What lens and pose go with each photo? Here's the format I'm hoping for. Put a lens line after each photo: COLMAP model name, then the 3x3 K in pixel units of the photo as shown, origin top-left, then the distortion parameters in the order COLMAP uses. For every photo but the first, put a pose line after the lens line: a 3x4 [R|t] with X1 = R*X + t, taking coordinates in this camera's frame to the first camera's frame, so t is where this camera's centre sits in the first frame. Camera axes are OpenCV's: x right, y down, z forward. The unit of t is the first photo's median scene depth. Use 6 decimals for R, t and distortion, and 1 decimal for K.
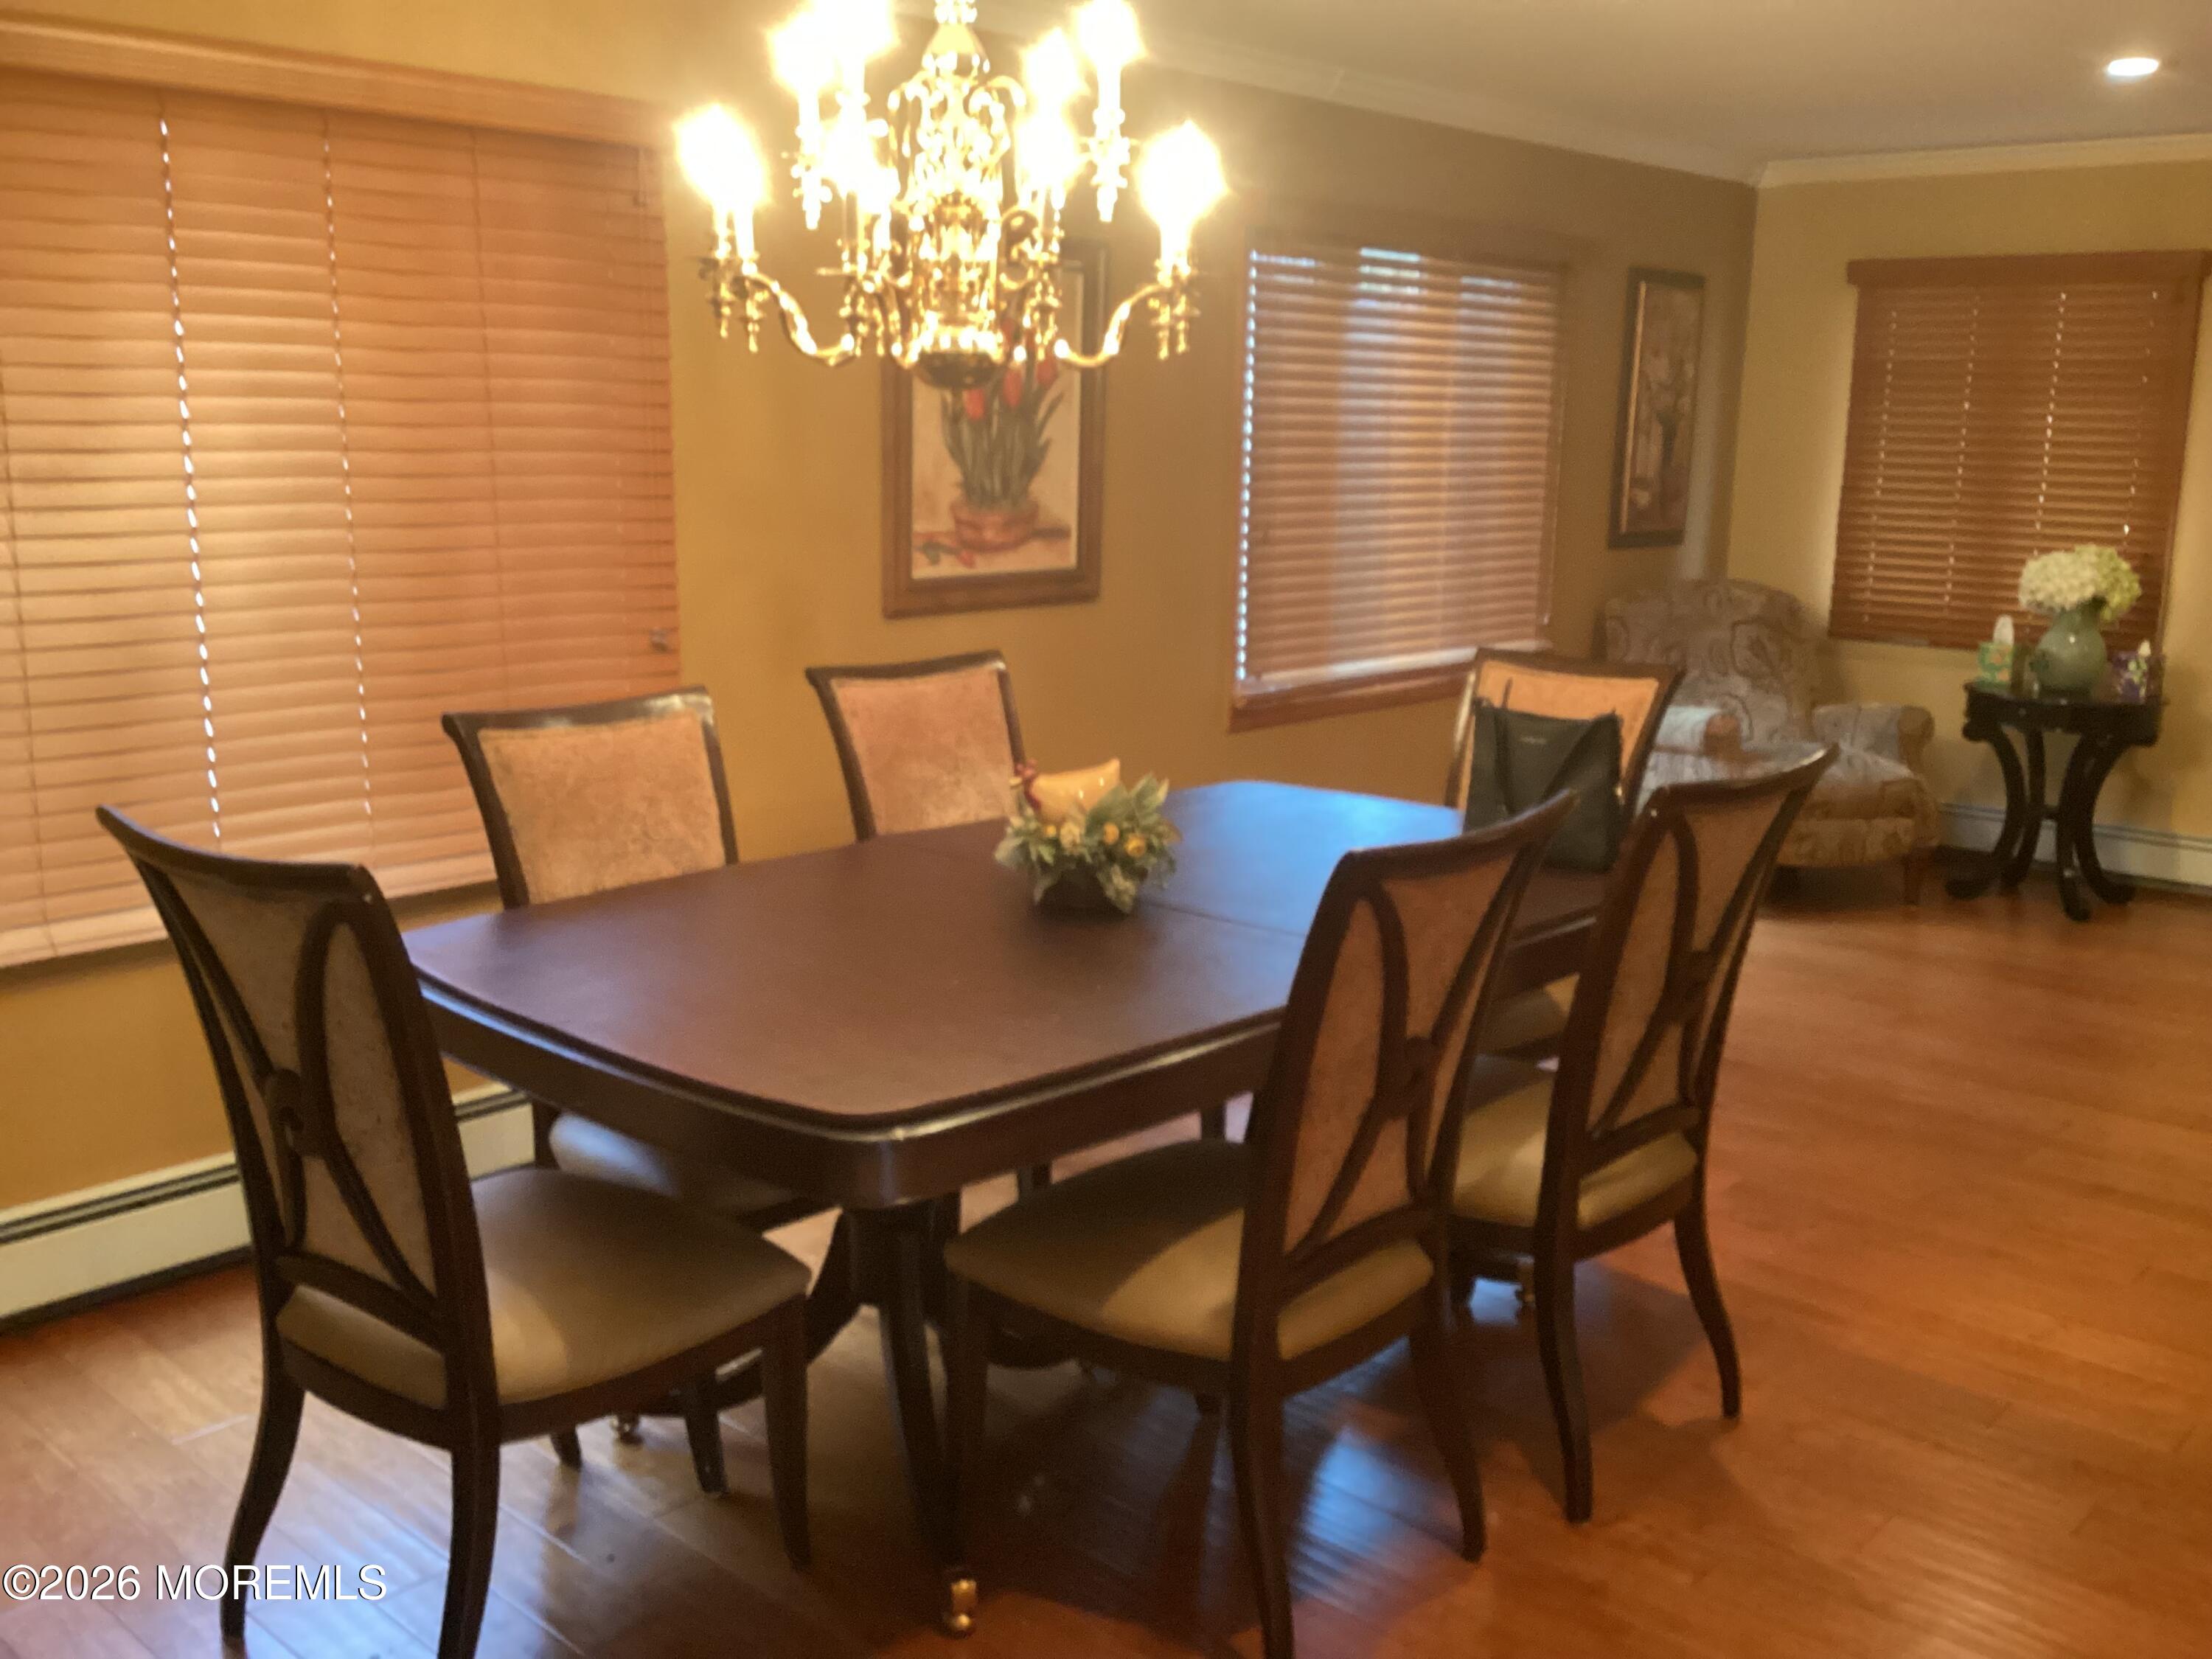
lens RADIAL K [[1993.7, 0, 1089.1], [0, 1993.7, 843.1], [0, 0, 1]] dist [0.075024, -0.125309]
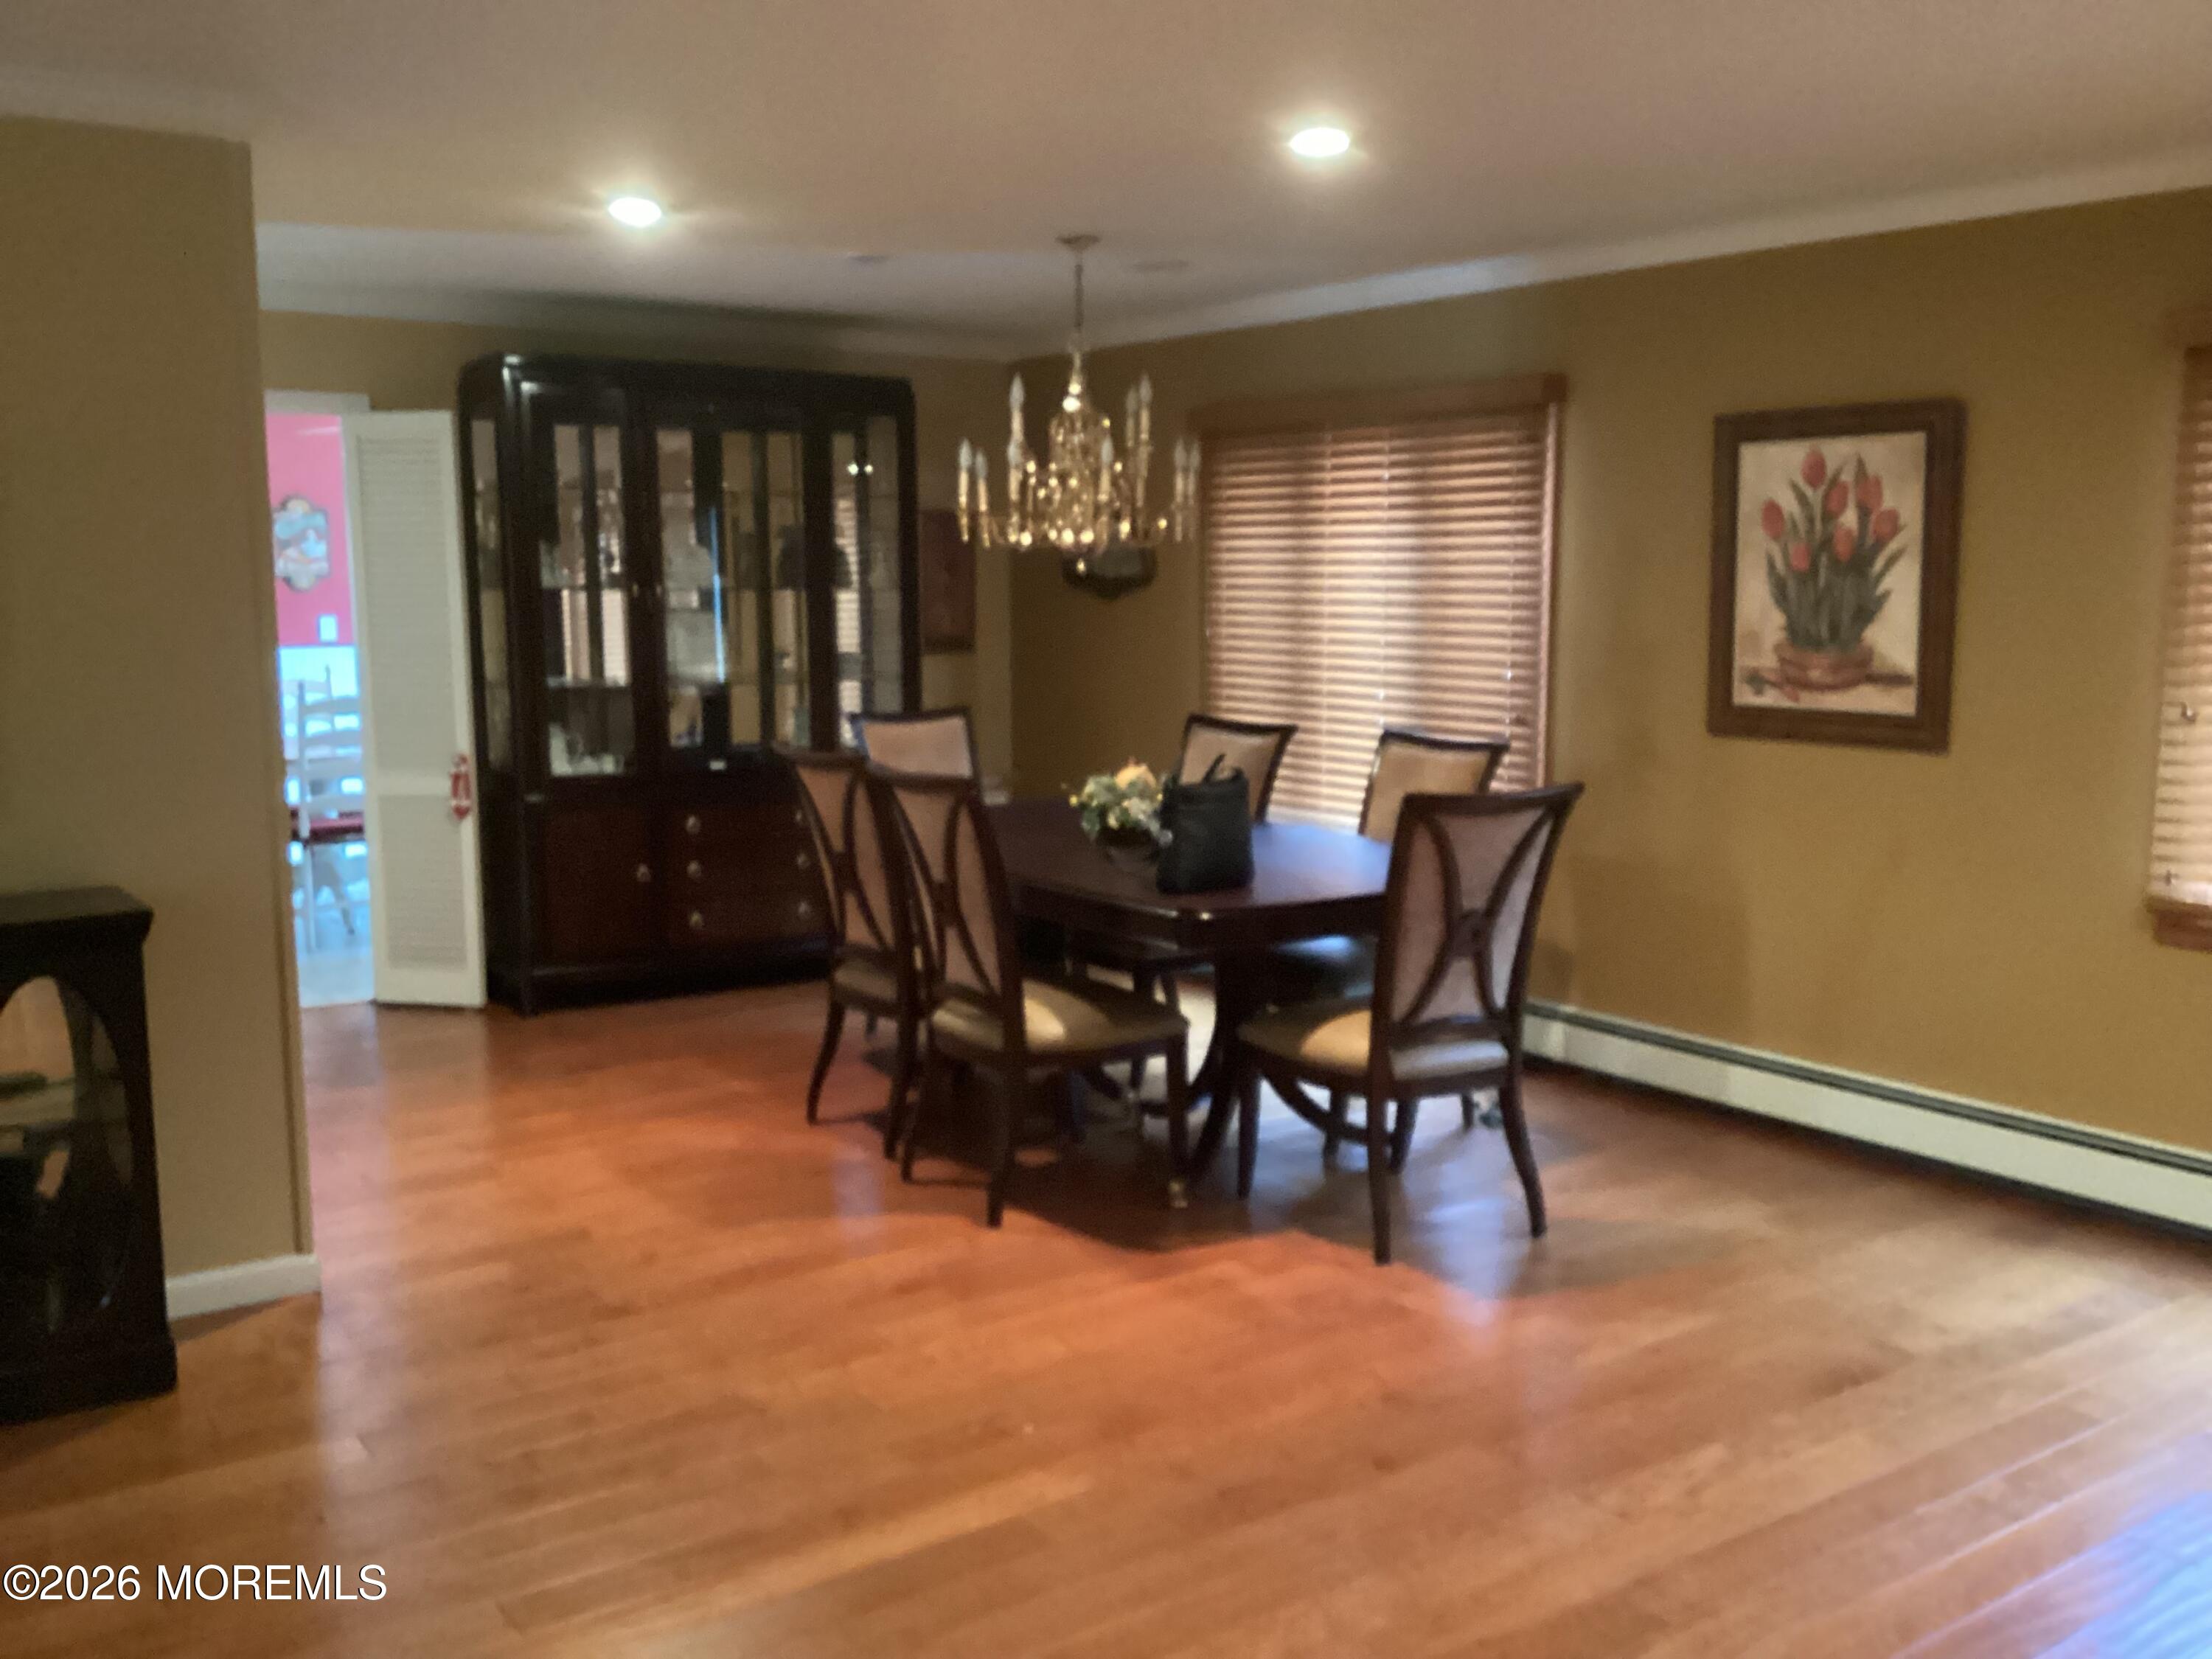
lens RADIAL K [[1993.7, 0, 1098.1], [0, 1993.7, 833.2], [0, 0, 1]] dist [0.075024, -0.125309]
pose [[-0.195312, 0.120326, -0.973332, 0.870547], [-0.204696, 0.965586, 0.160444, -0.129084], [0.959142, 0.230574, -0.163960, 0.635608]]
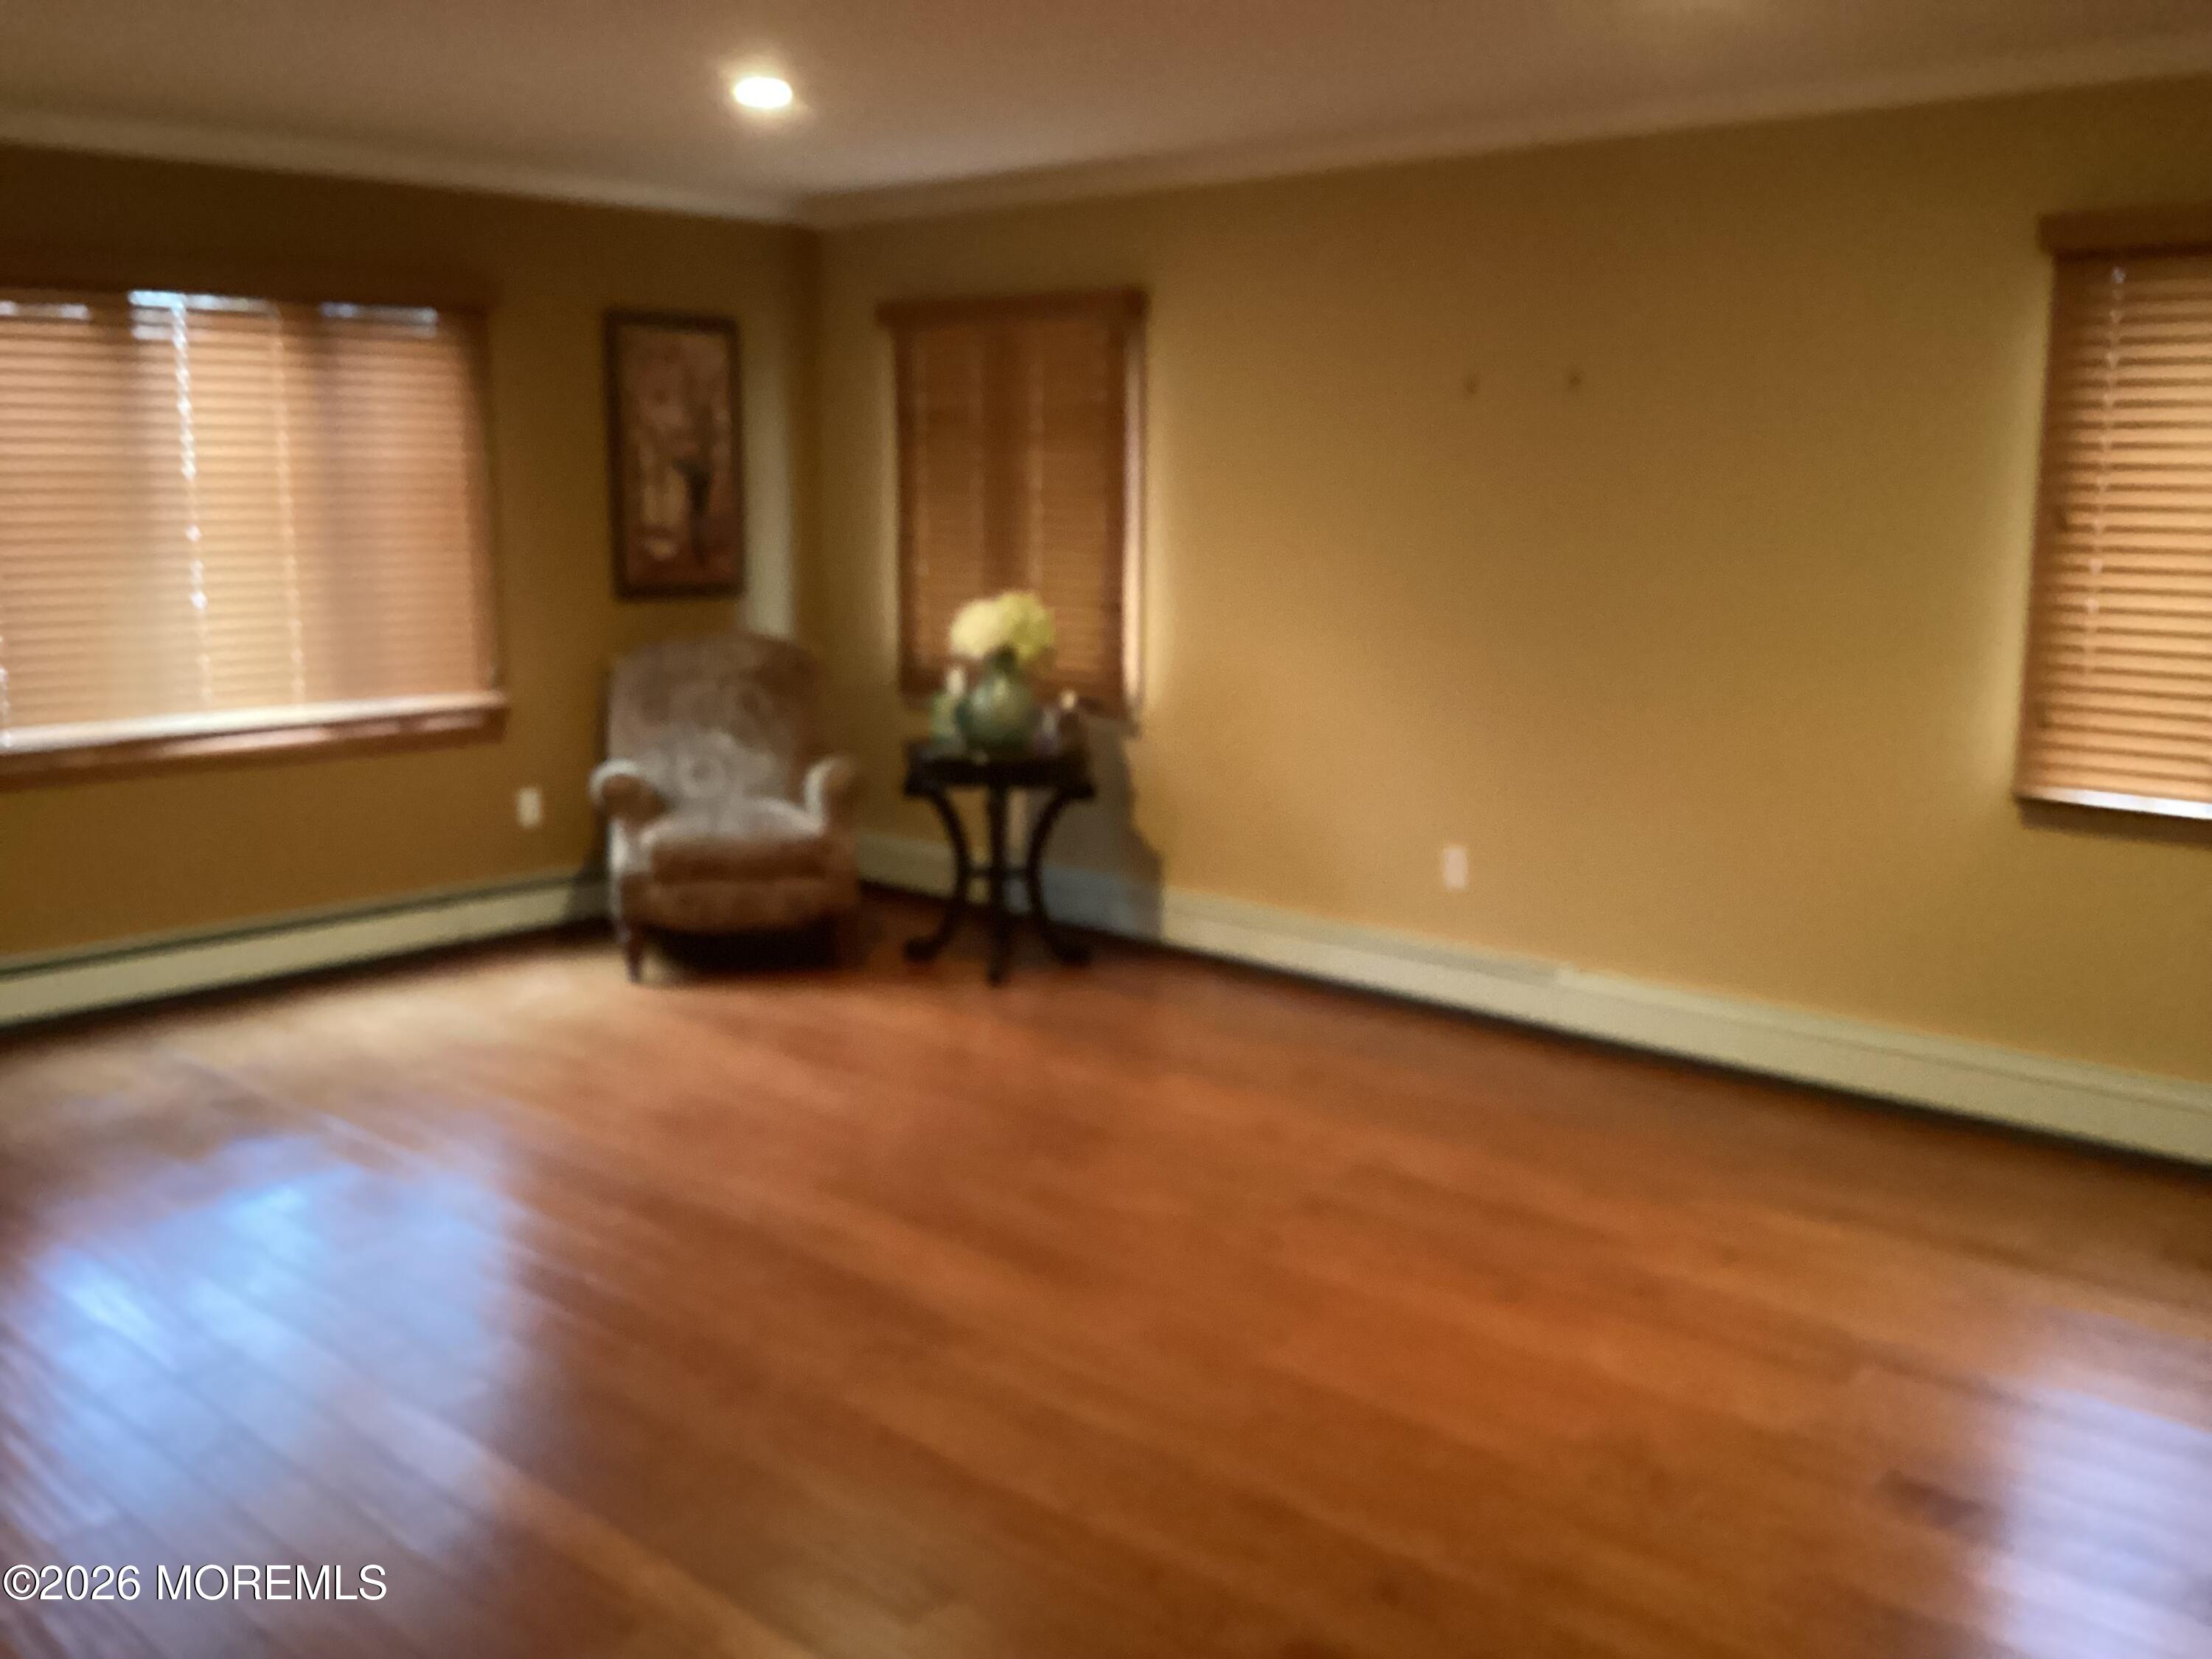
lens RADIAL K [[2110.5, 0, 1104.0], [0, 2110.5, 829.9], [0, 0, 1]] dist [0.001218, 0.000000]
pose [[0.999915, -0.008772, -0.009681, 0.557404], [0.008392, 0.999220, -0.038599, 0.004192], [0.010012, 0.038515, 0.999208, -0.002227]]
